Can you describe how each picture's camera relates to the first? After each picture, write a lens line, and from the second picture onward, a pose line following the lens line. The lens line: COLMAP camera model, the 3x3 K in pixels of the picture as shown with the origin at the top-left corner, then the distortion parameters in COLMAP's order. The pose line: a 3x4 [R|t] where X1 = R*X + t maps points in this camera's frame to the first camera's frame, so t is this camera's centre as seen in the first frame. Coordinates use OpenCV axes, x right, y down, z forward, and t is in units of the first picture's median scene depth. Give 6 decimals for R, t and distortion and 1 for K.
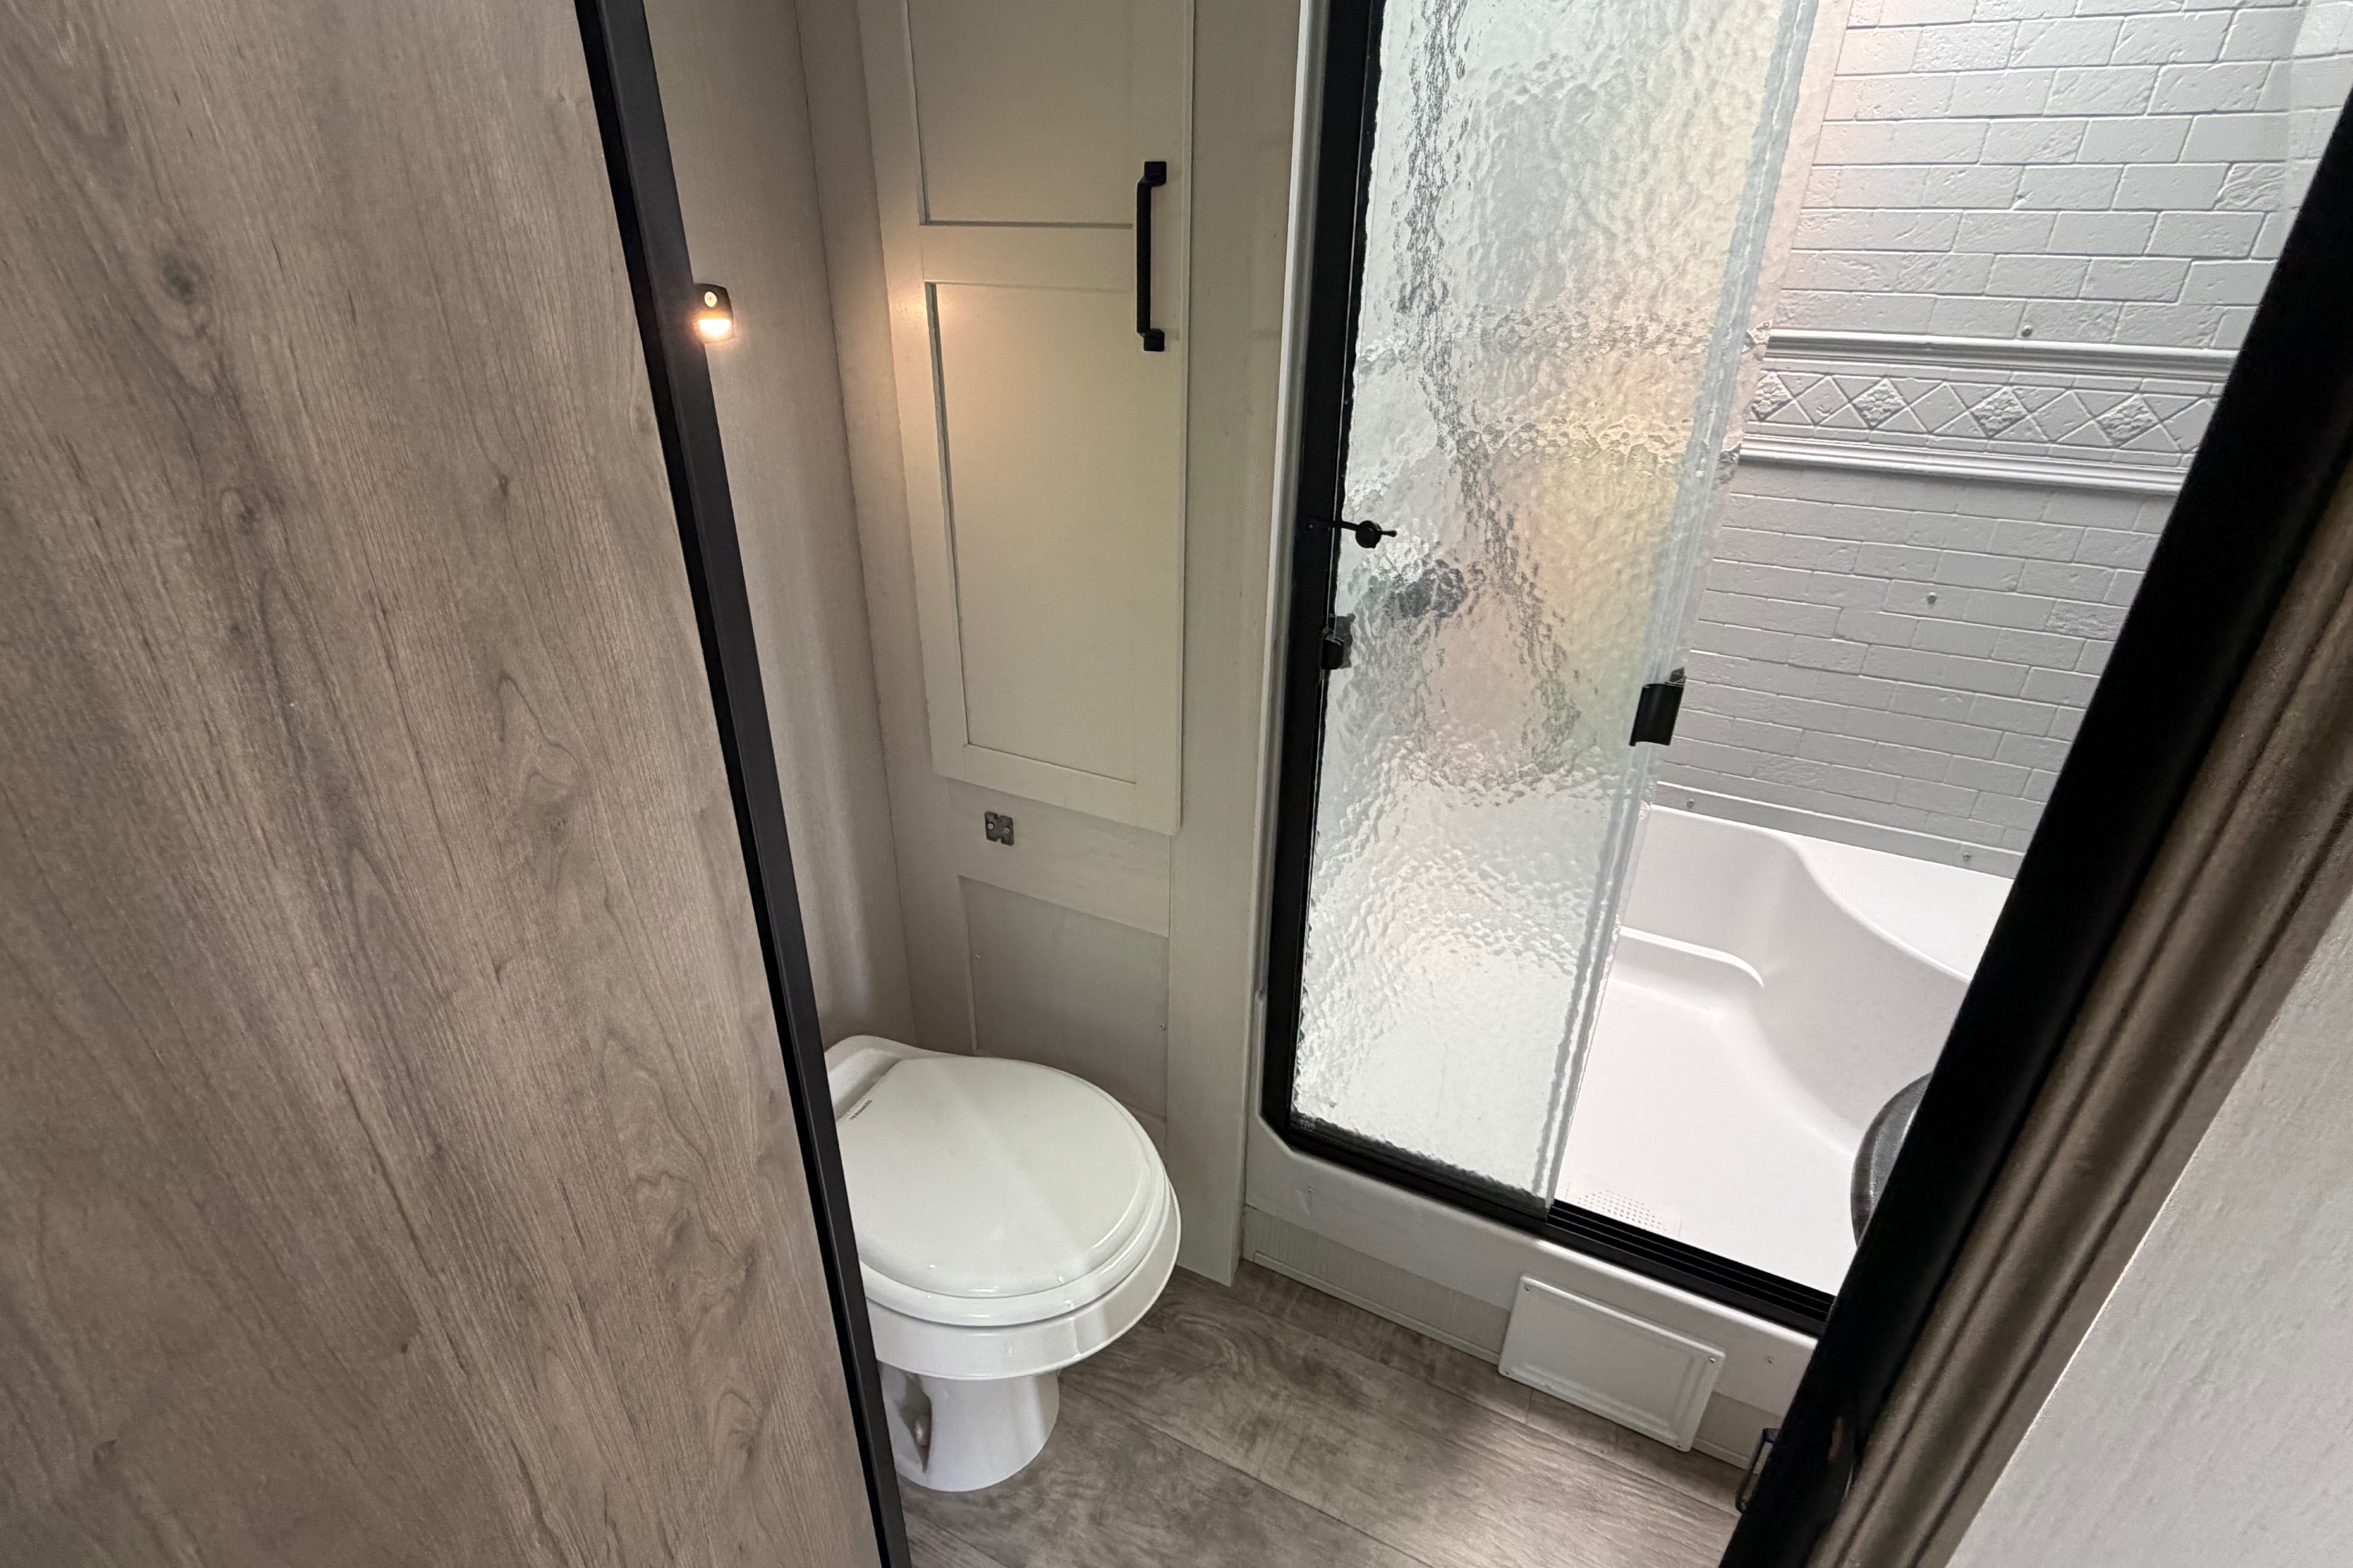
lens RADIAL K [[1098.2, 0, 1168.4], [0, 1098.2, 778.8], [0, 0, 1]] dist [0.001898, 0.000354]
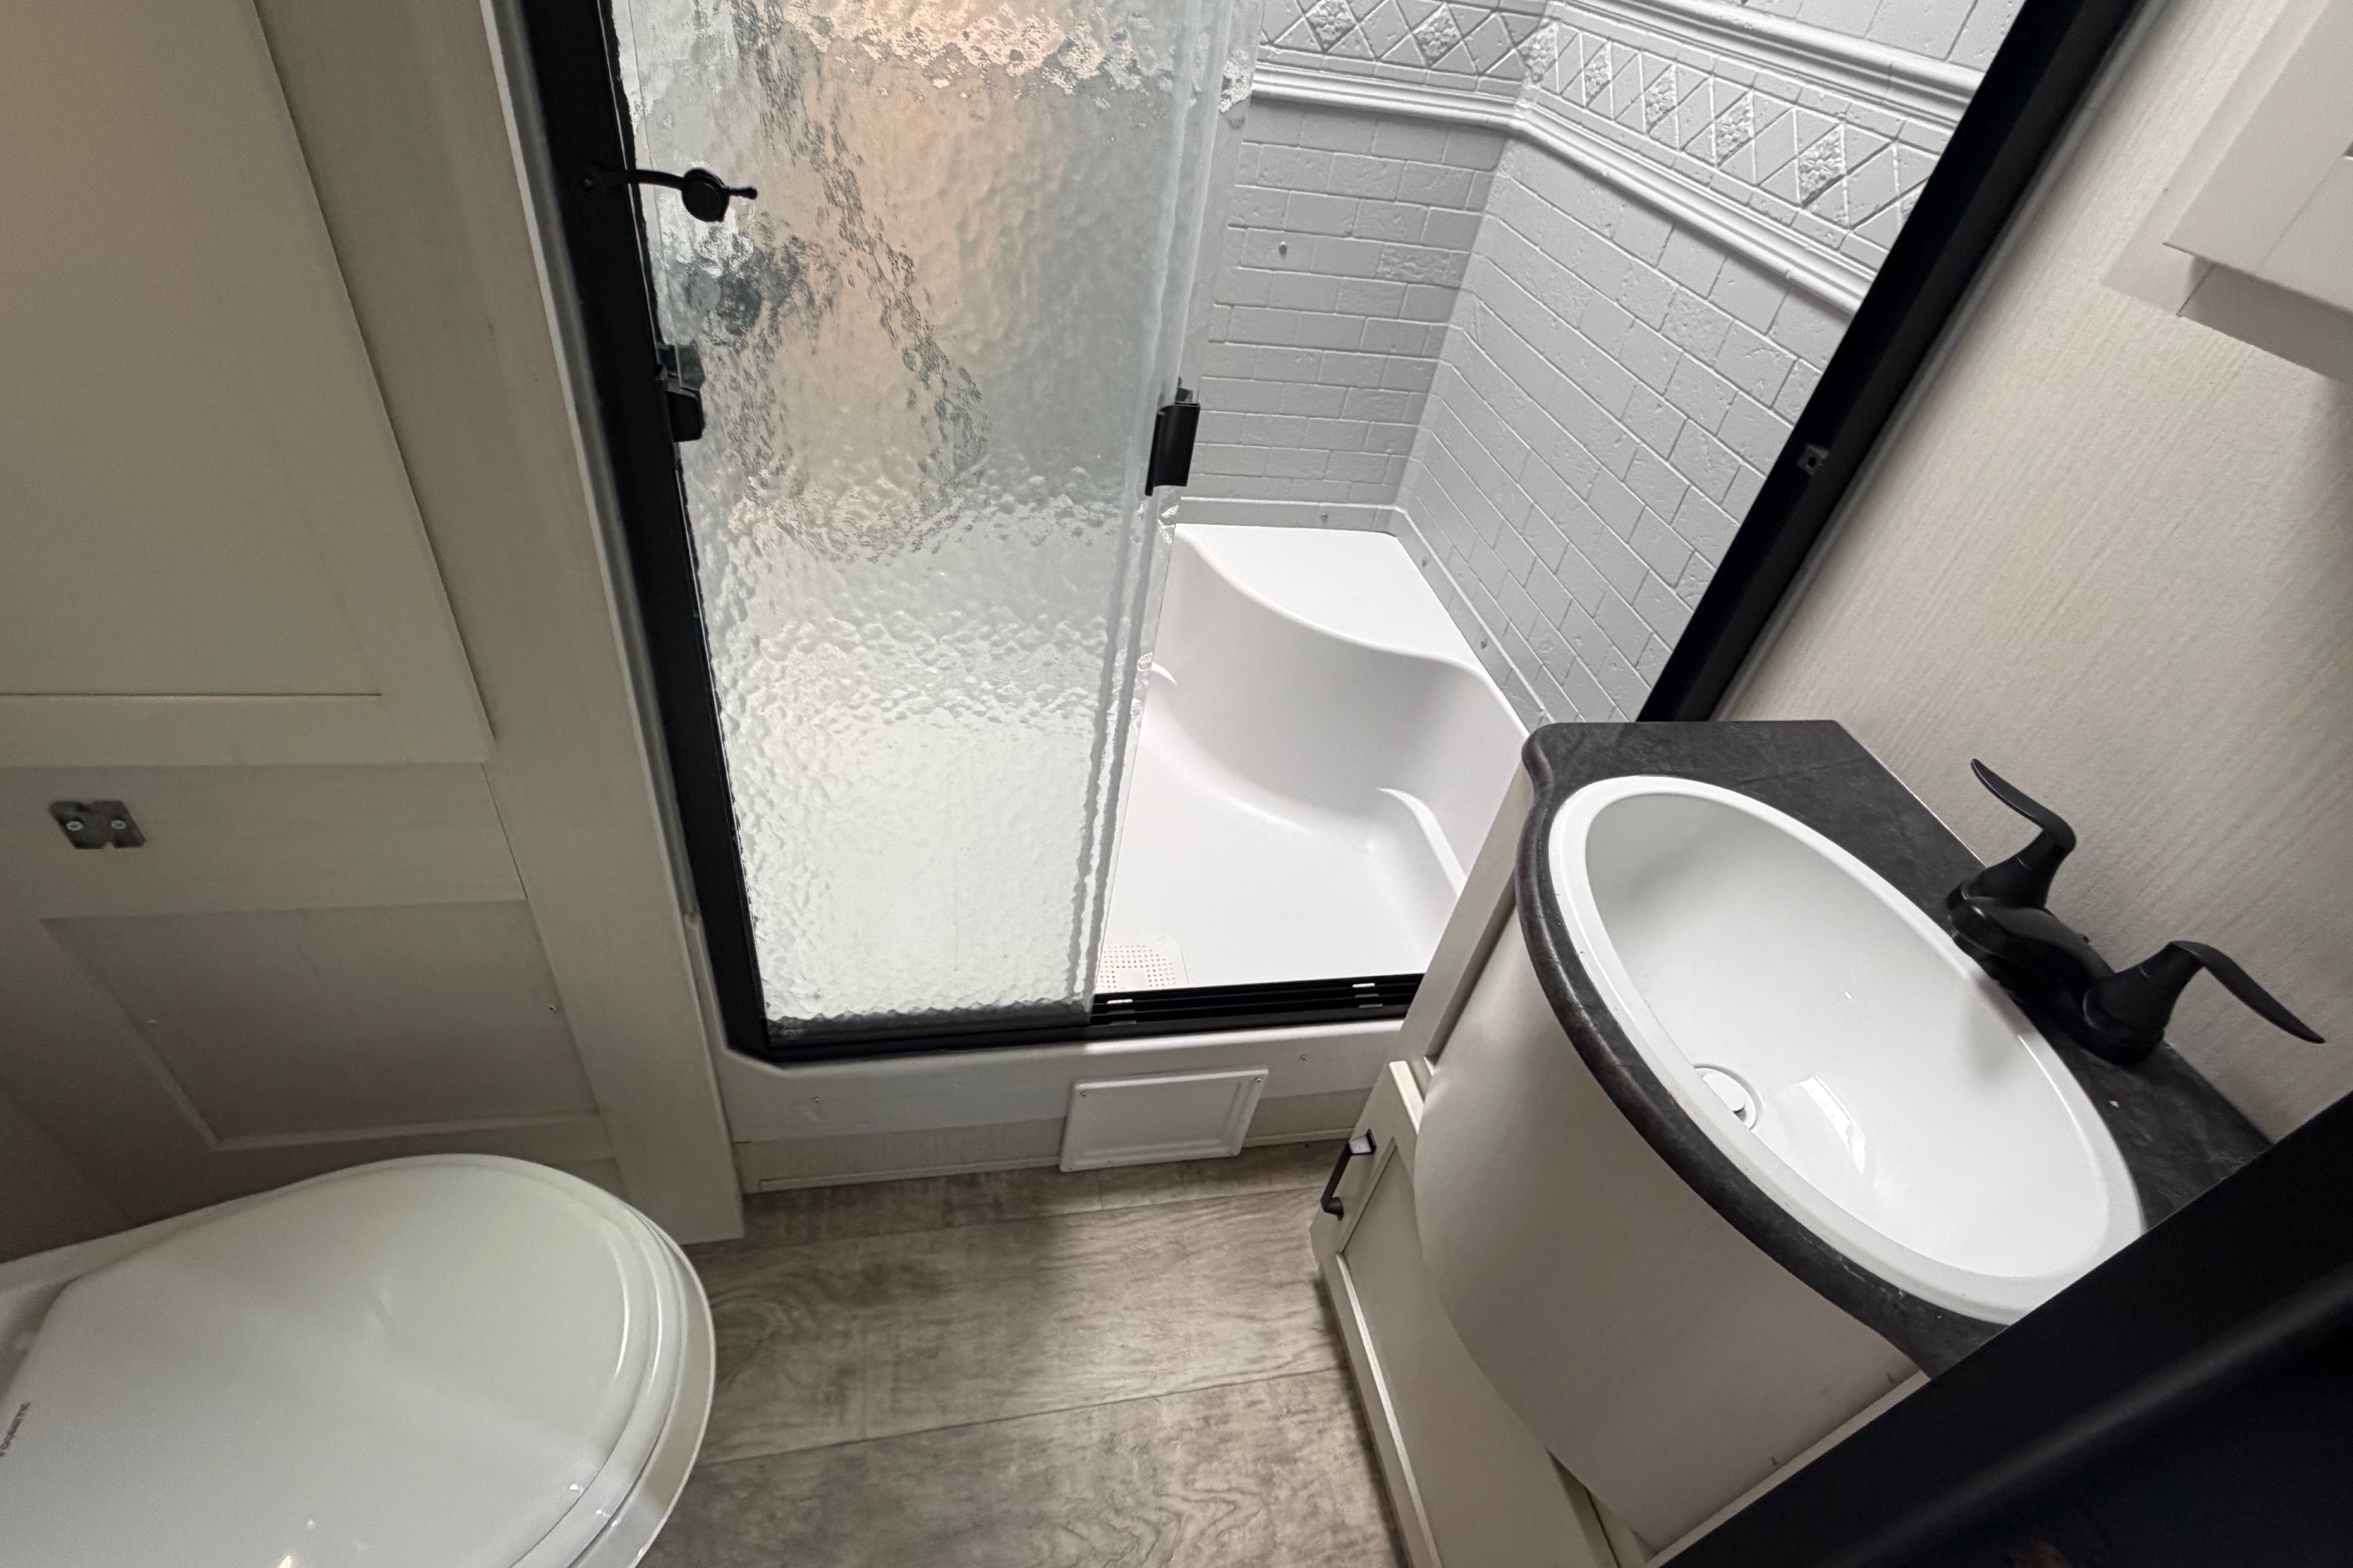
lens RADIAL K [[1098.2, 0, 1168.4], [0, 1098.2, 778.8], [0, 0, 1]] dist [0.001898, 0.000354]
pose [[0.788279, -0.313783, 0.529298, -0.021147], [0.153781, 0.933370, 0.324303, -0.068547], [-0.595791, -0.174245, 0.784010, 0.277376]]
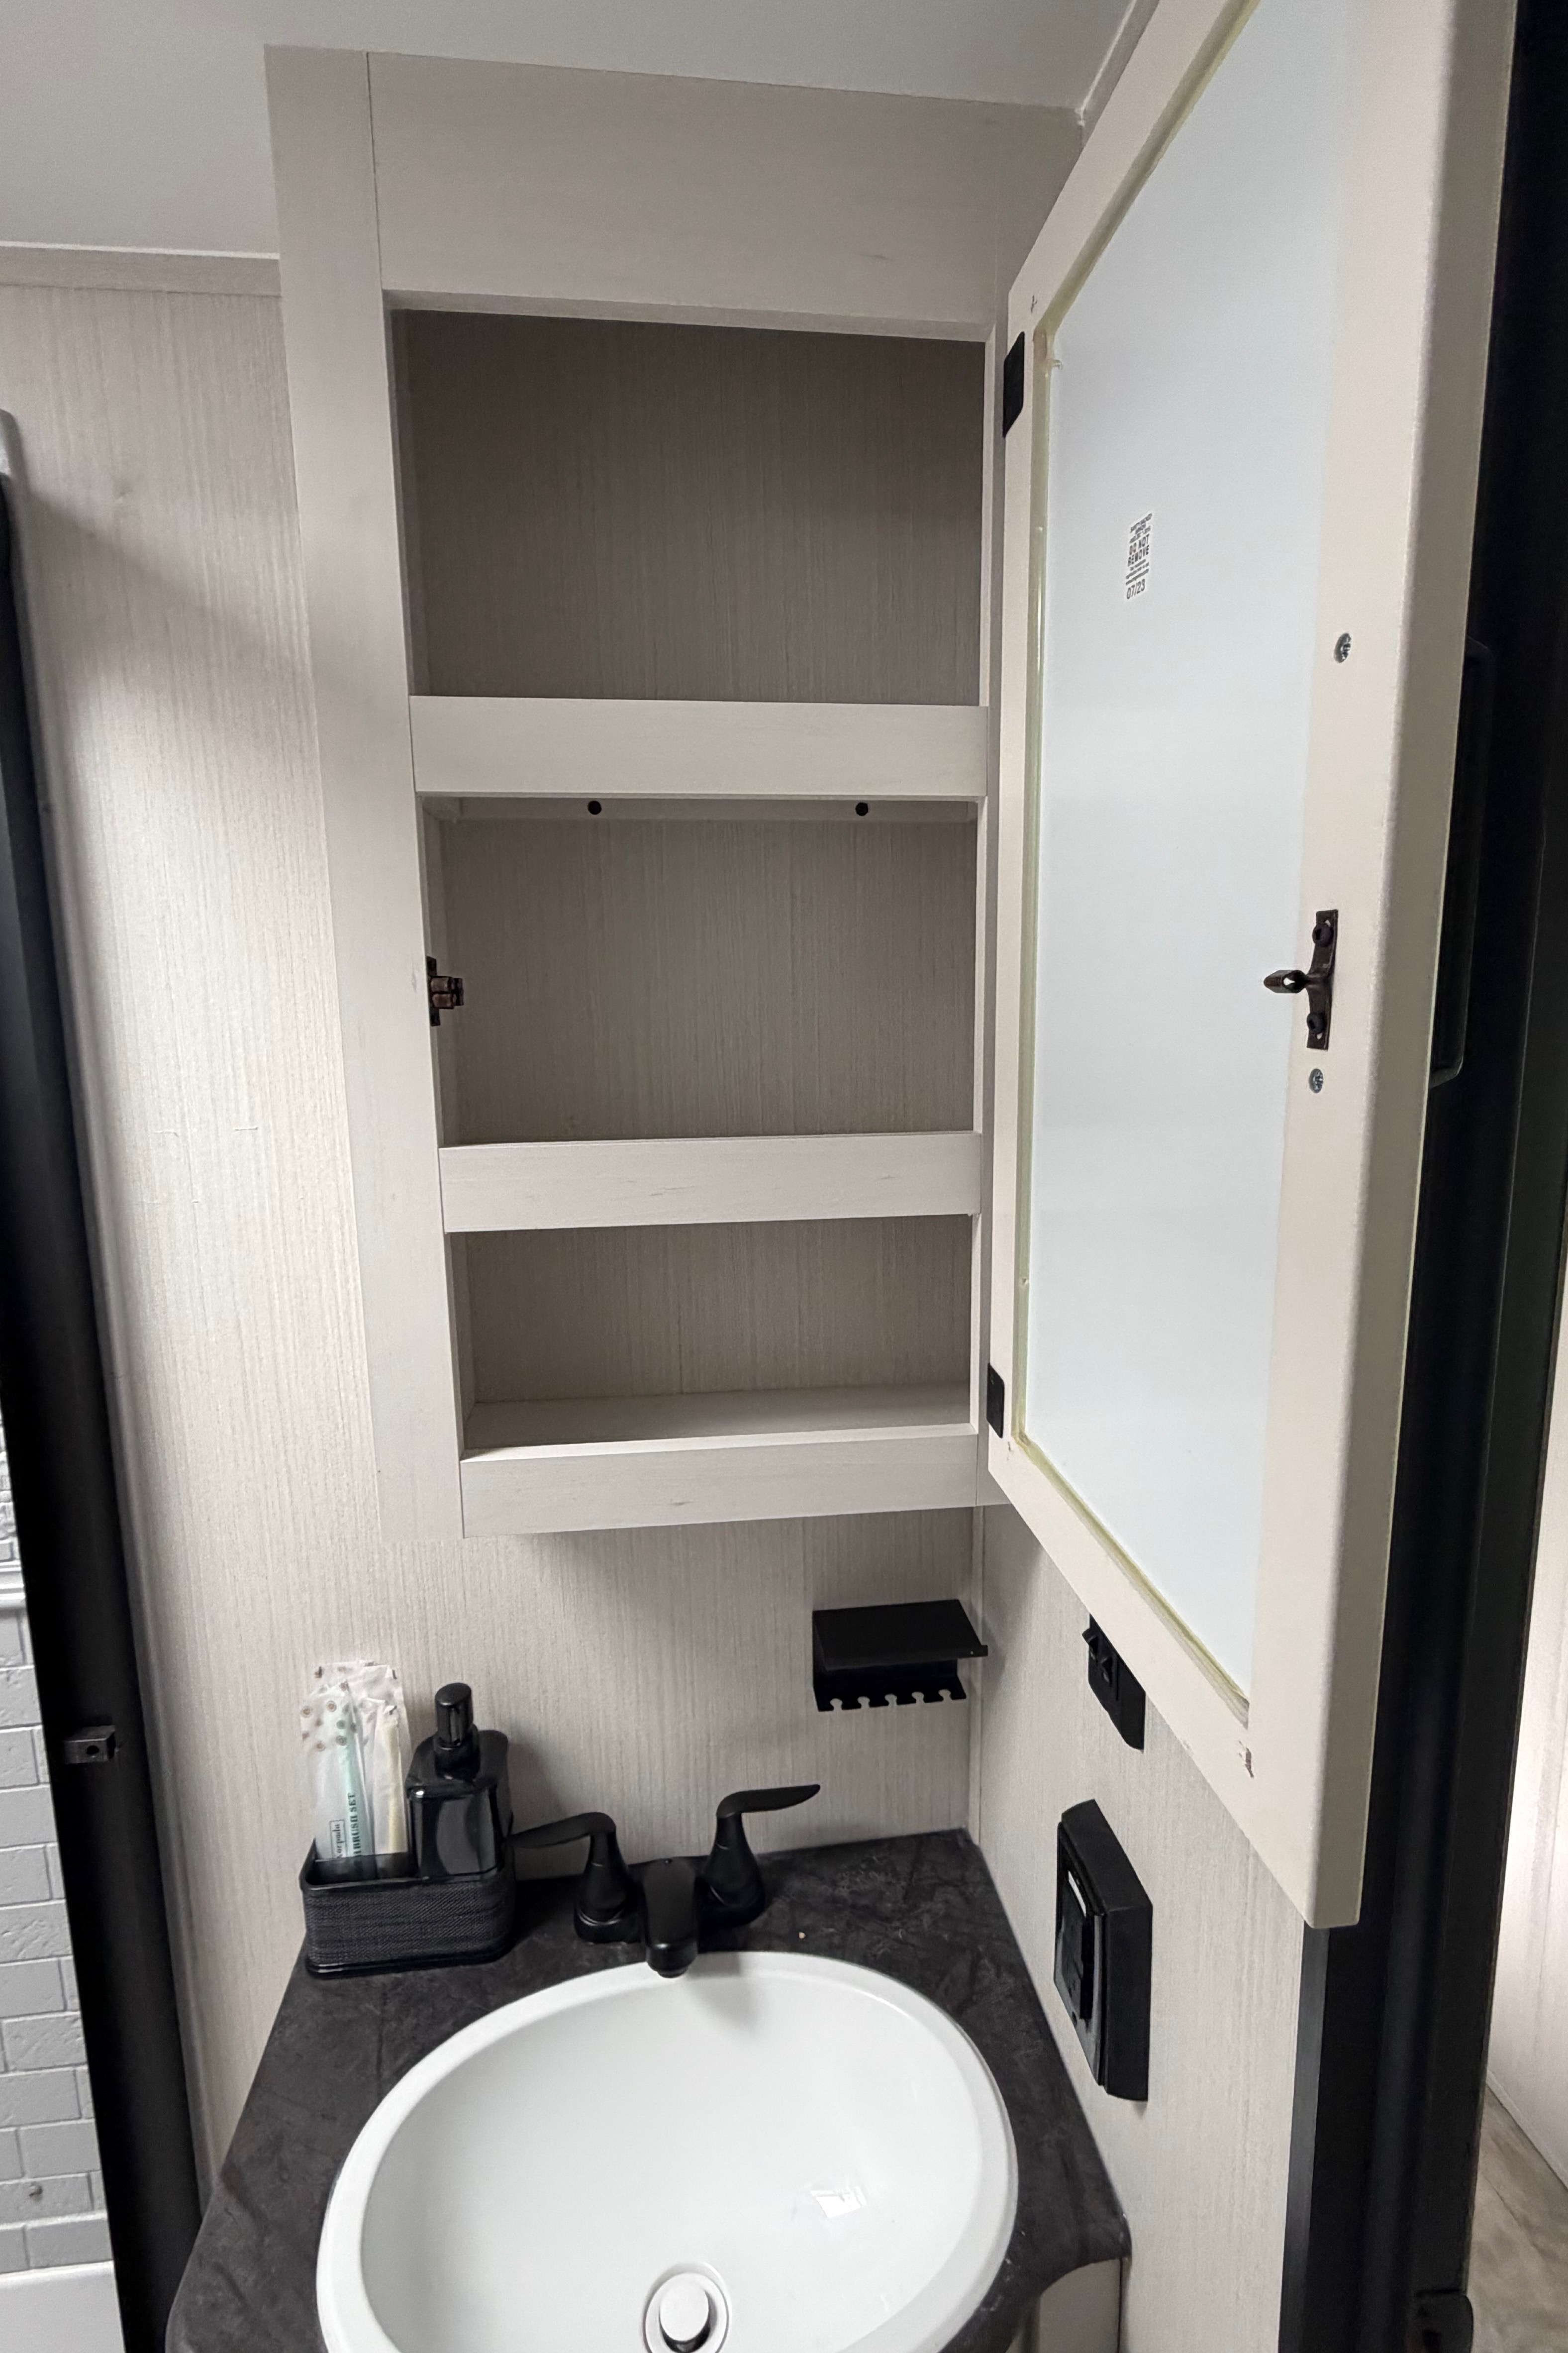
lens RADIAL K [[1093.5, 0, 778.8], [0, 1093.5, 1172.7], [0, 0, 1]] dist [0.000533, 0.000333]
pose [[-0.548196, -0.137764, 0.824925, 0.080087], [0.391801, 0.829111, 0.398831, -0.301219], [-0.738900, 0.541844, -0.400540, 0.402297]]
